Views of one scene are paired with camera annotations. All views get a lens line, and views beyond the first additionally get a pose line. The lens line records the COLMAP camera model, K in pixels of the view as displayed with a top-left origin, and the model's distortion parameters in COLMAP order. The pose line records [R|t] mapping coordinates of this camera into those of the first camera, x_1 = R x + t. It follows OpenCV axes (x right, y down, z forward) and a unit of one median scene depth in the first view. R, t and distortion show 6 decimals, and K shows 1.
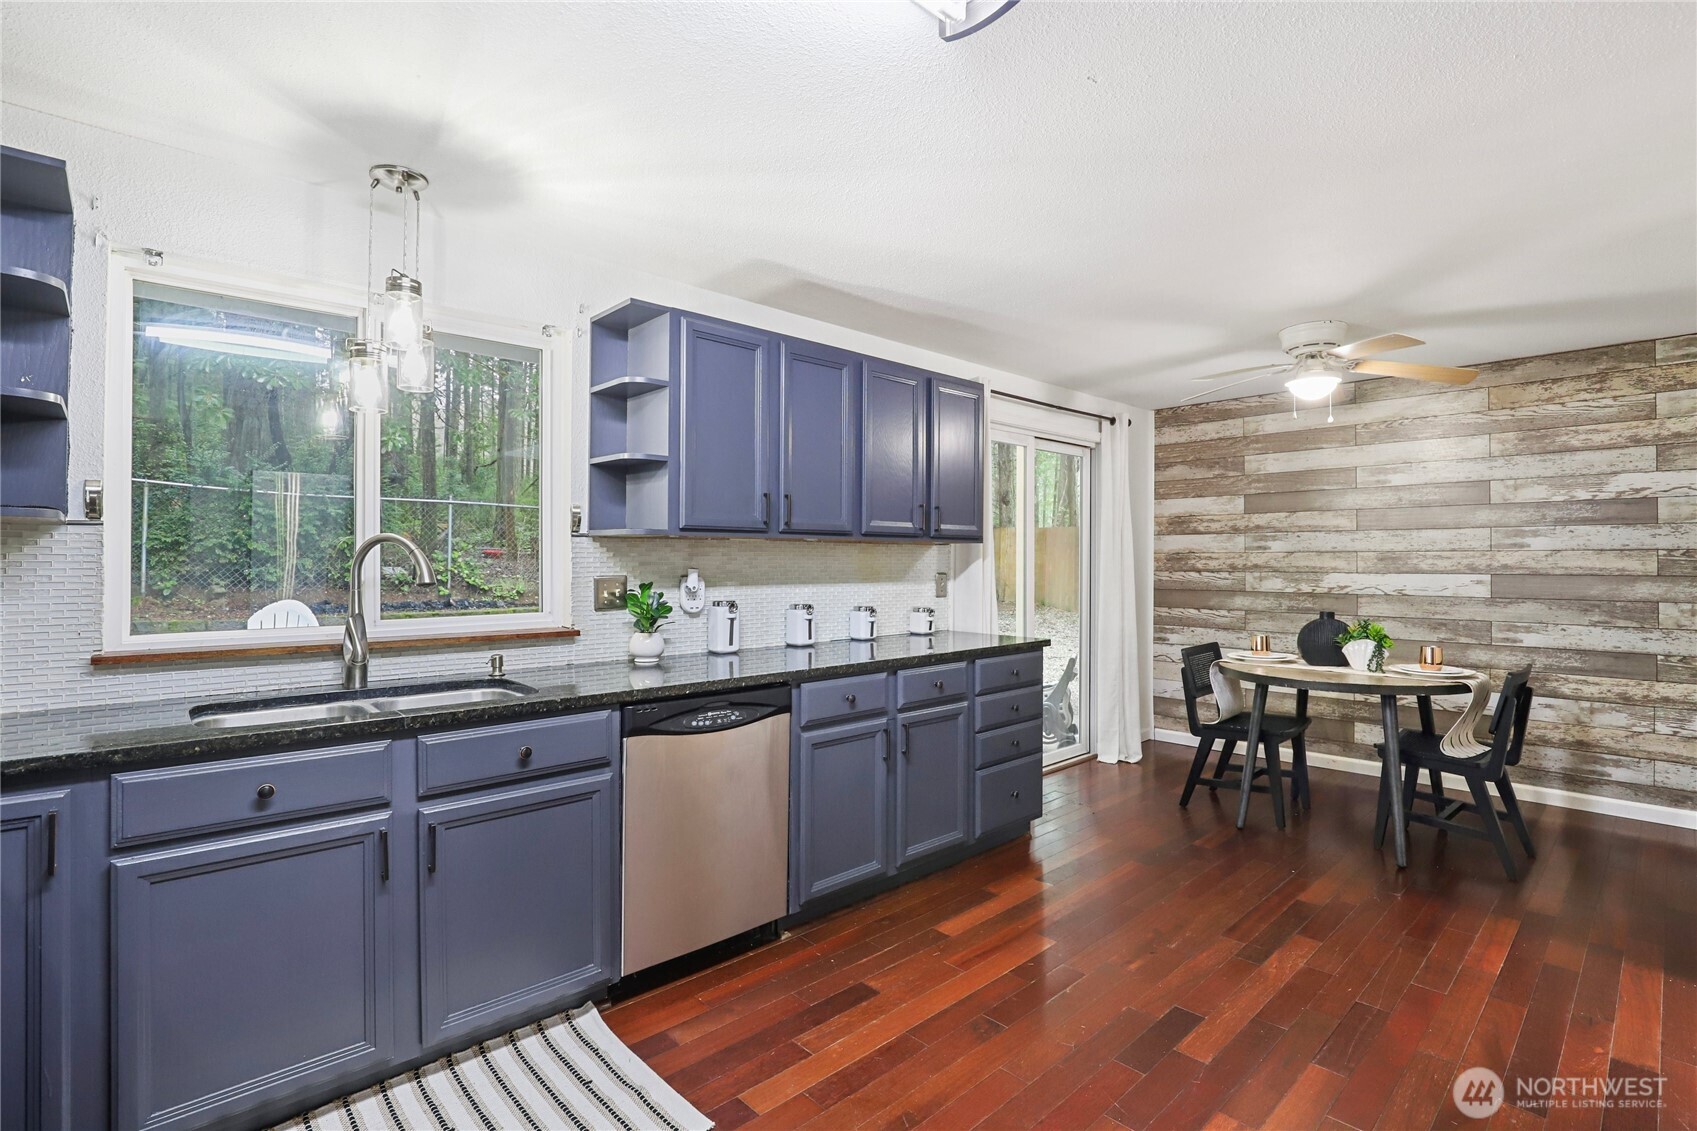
lens RADIAL K [[789.2, 0, 849.0], [0, 789.2, 556.9], [0, 0, 1]] dist [-0.028777, 0.003707]
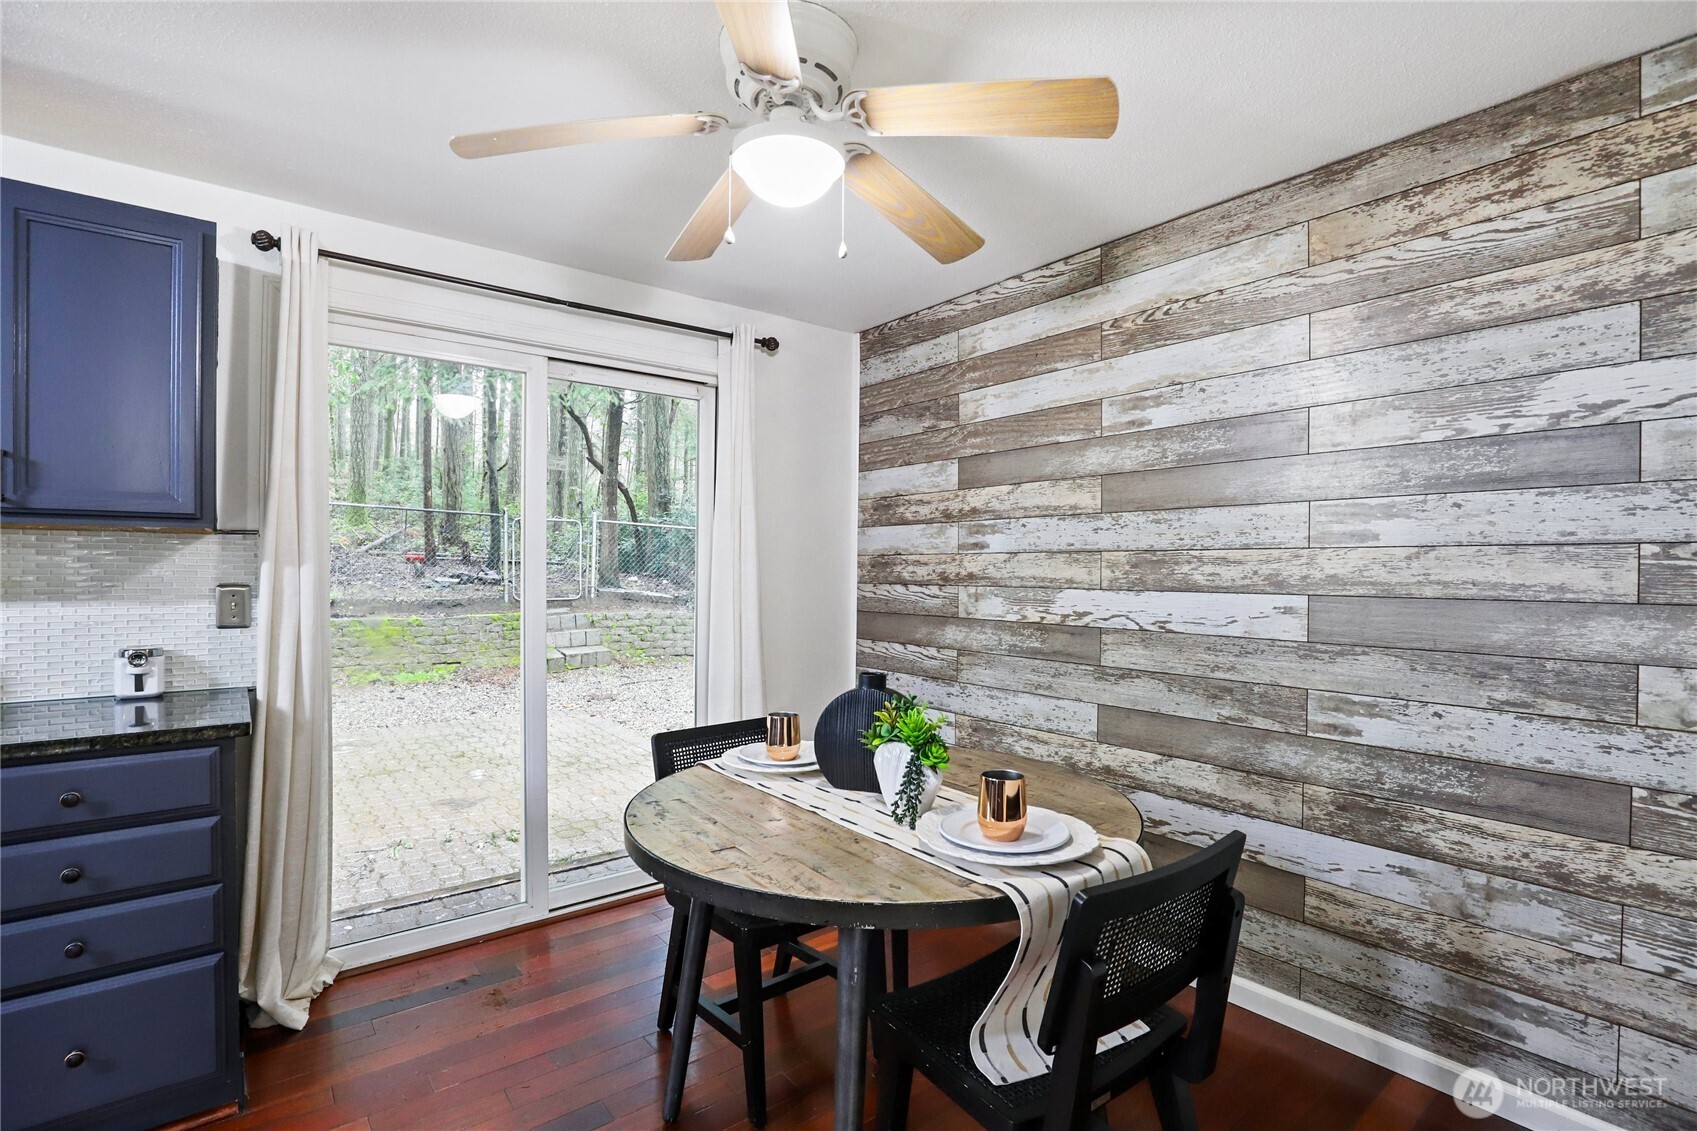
lens RADIAL K [[789.2, 0, 841.2], [0, 789.2, 578.2], [0, 0, 1]] dist [-0.028777, 0.003707]
pose [[0.996952, 0.006038, -0.077778, 0.610362], [-0.004814, 0.999862, 0.015910, 0.005332], [0.077864, -0.015488, 0.996844, 0.509968]]
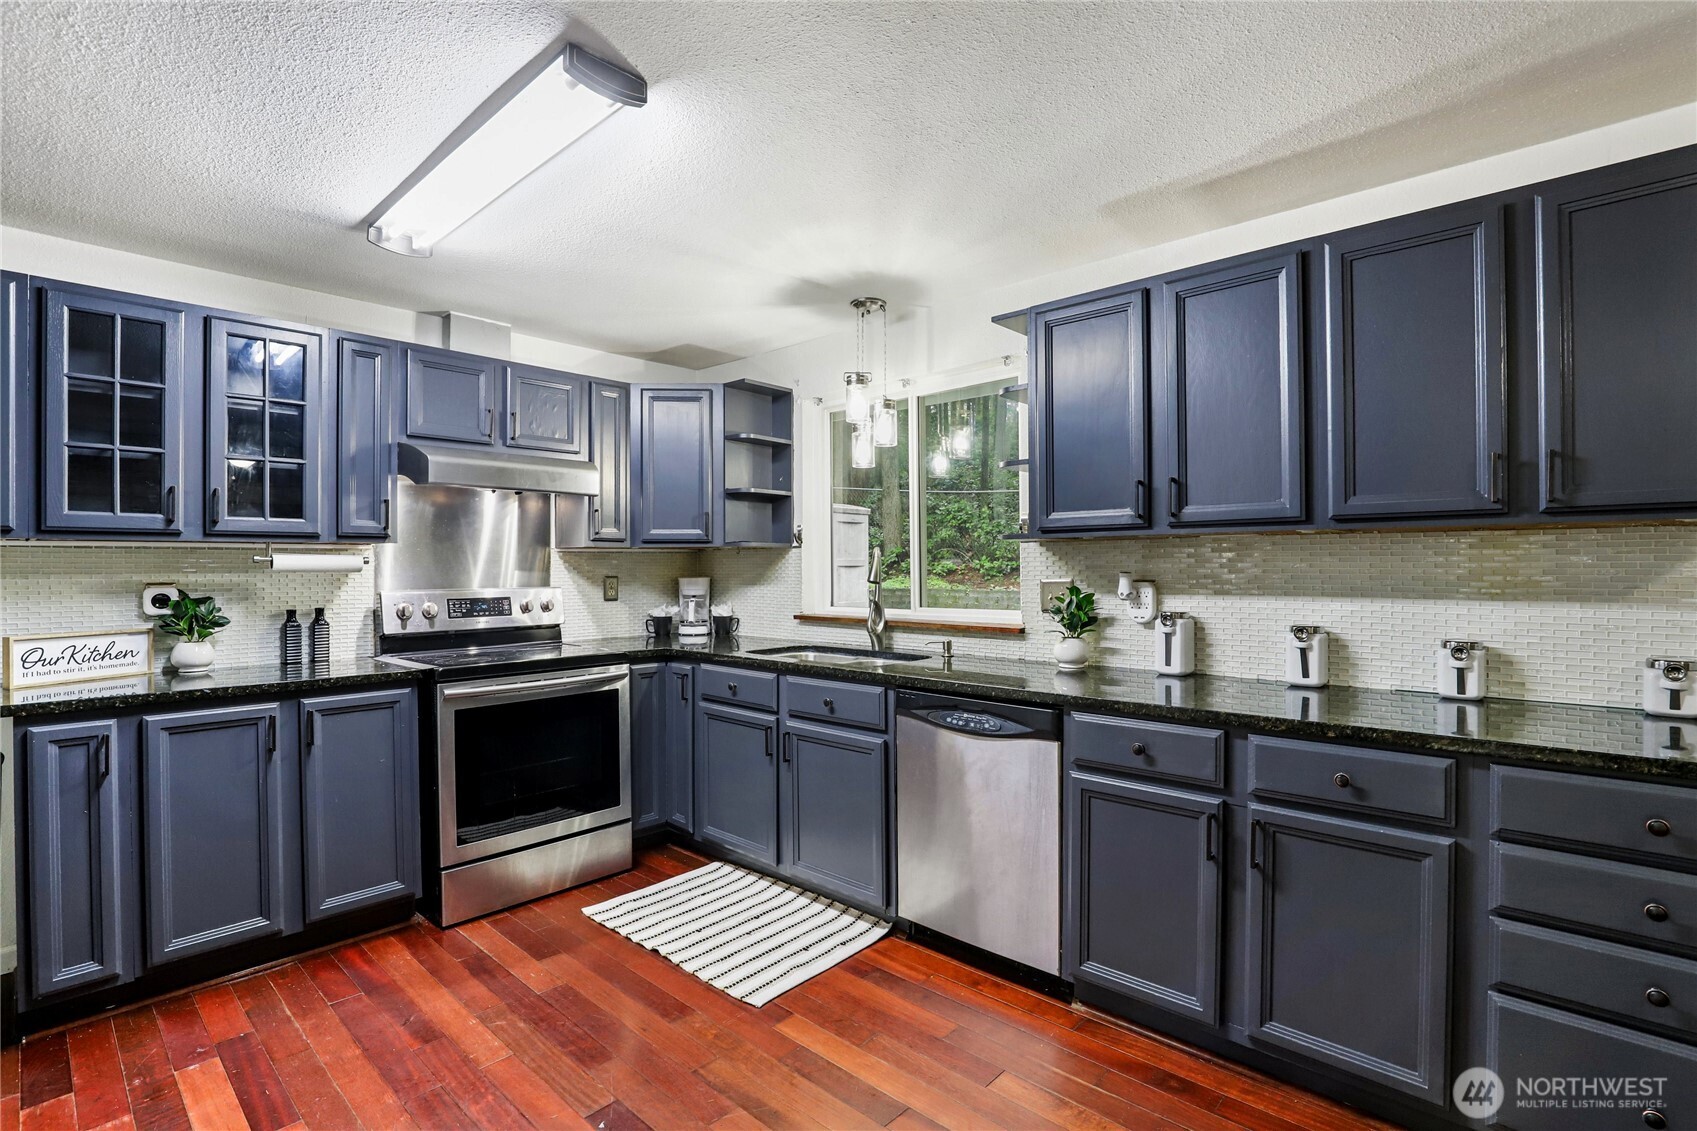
lens RADIAL K [[789.2, 0, 854.7], [0, 789.2, 565.9], [0, 0, 1]] dist [-0.028777, 0.003707]
pose [[0.091388, -0.001704, -0.995814, 0.508366], [0.009943, 0.999950, -0.000798, 0.003969], [0.995766, -0.009829, 0.091401, 0.475120]]
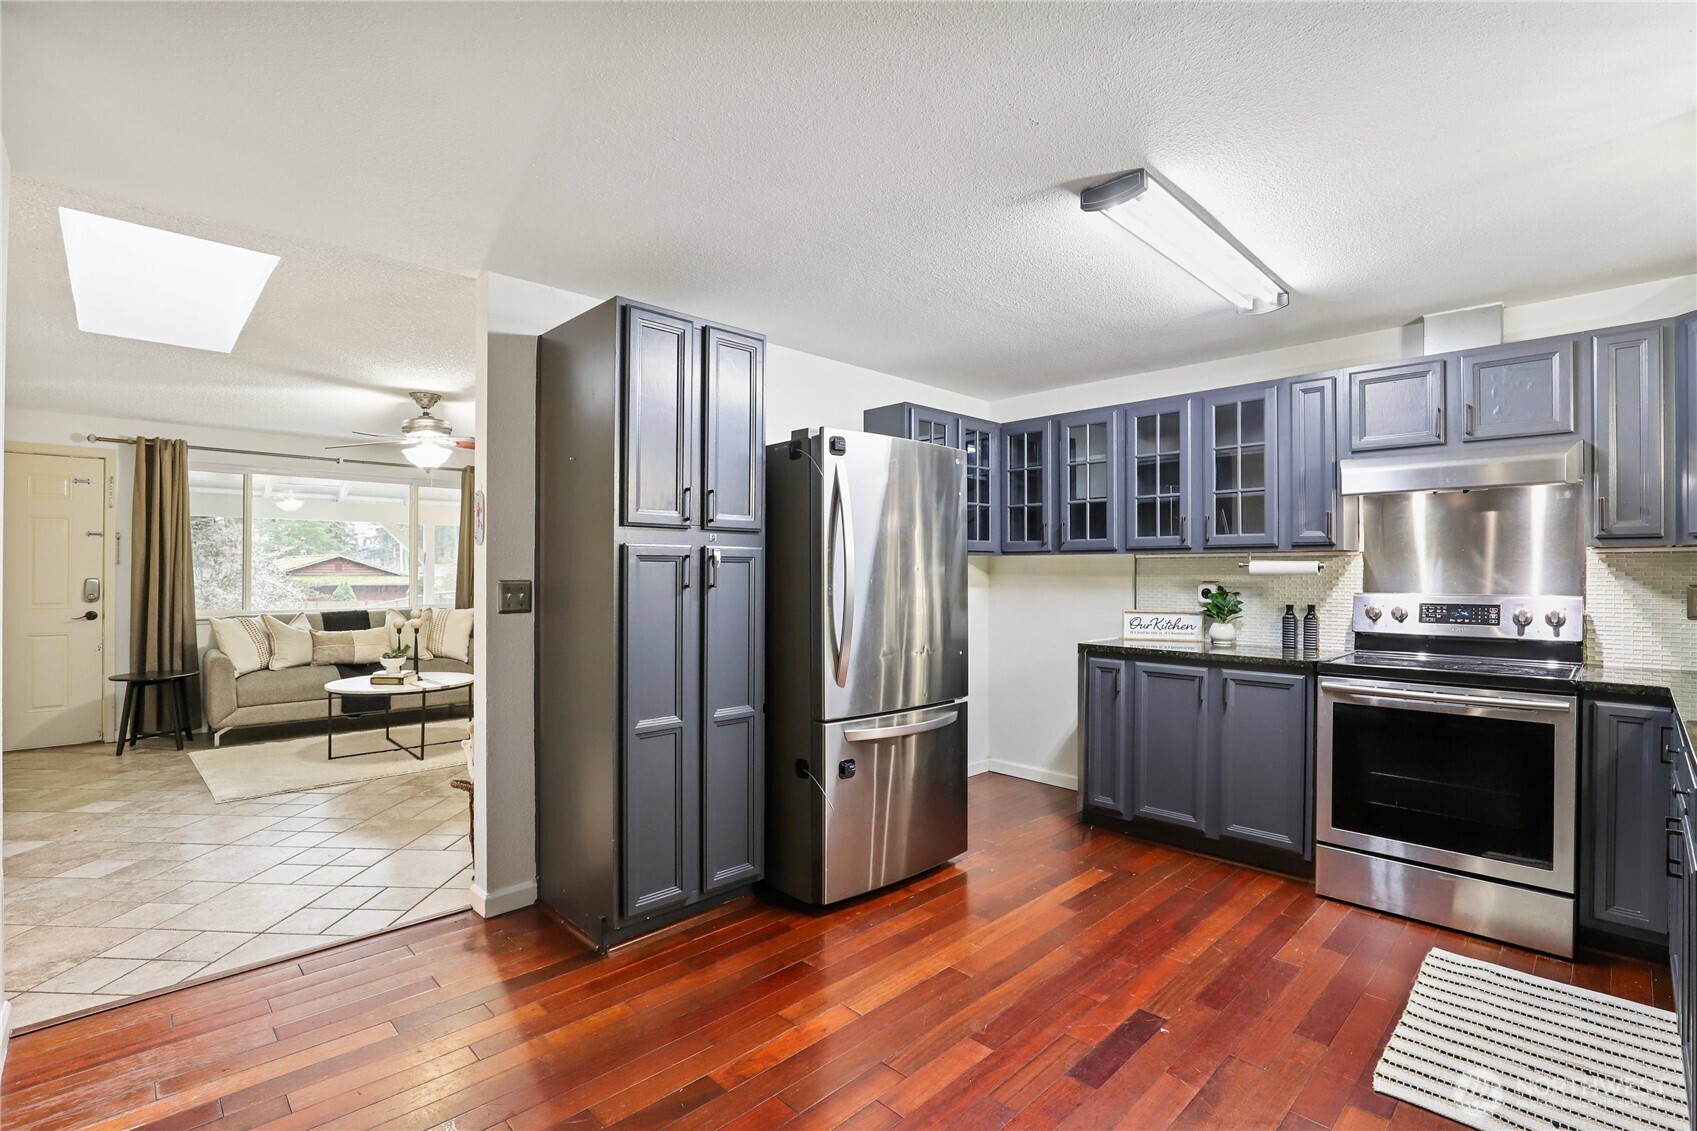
lens RADIAL K [[789.2, 0, 864.6], [0, 789.2, 563.0], [0, 0, 1]] dist [-0.028777, 0.003707]
pose [[-0.998888, -0.004945, -0.046890, 0.263635], [-0.004119, 0.999835, -0.017691, 0.008620], [0.046970, -0.017478, -0.998743, 0.938202]]
